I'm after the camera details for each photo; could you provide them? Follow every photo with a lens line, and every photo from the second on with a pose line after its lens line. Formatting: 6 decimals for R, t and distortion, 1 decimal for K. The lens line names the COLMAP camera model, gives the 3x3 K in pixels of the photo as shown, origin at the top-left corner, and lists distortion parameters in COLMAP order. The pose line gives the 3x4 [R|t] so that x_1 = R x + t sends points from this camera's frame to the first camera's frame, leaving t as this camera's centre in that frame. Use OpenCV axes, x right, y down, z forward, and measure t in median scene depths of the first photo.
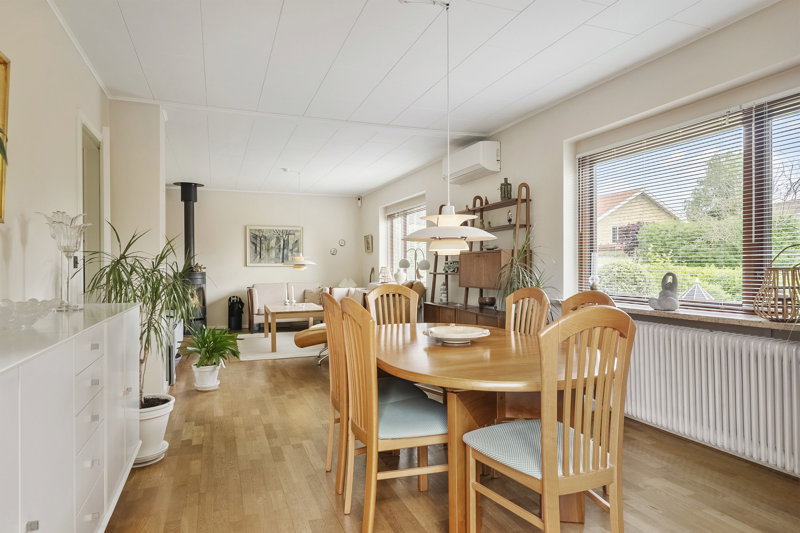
lens RADIAL K [[494.9, 0, 394.3], [0, 494.9, 270.3], [0, 0, 1]] dist [-0.000882, 0.000573]
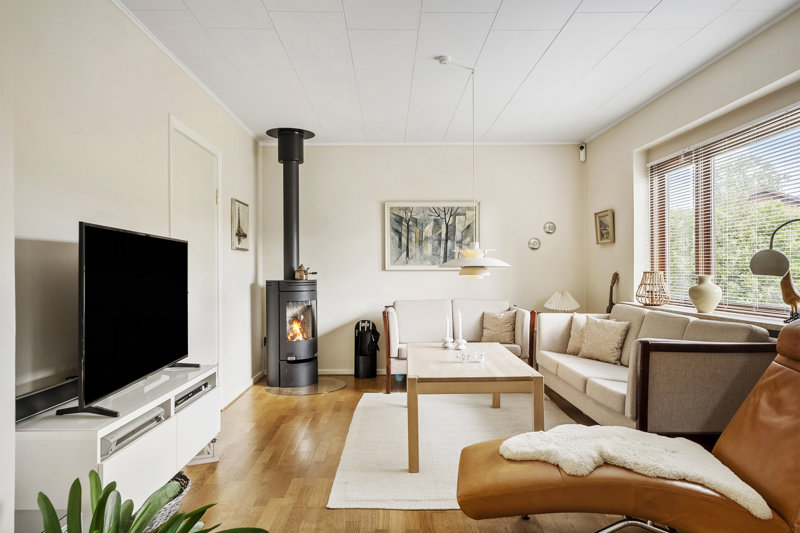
lens RADIAL K [[547.9, 0, 394.7], [0, 547.9, 265.7], [0, 0, 1]] dist [-0.006262, -0.000772]
pose [[0.944894, -0.002656, -0.327366, -0.073869], [-0.002204, 0.999893, -0.014474, -0.004032], [0.327369, 0.014398, 0.944787, 0.389002]]
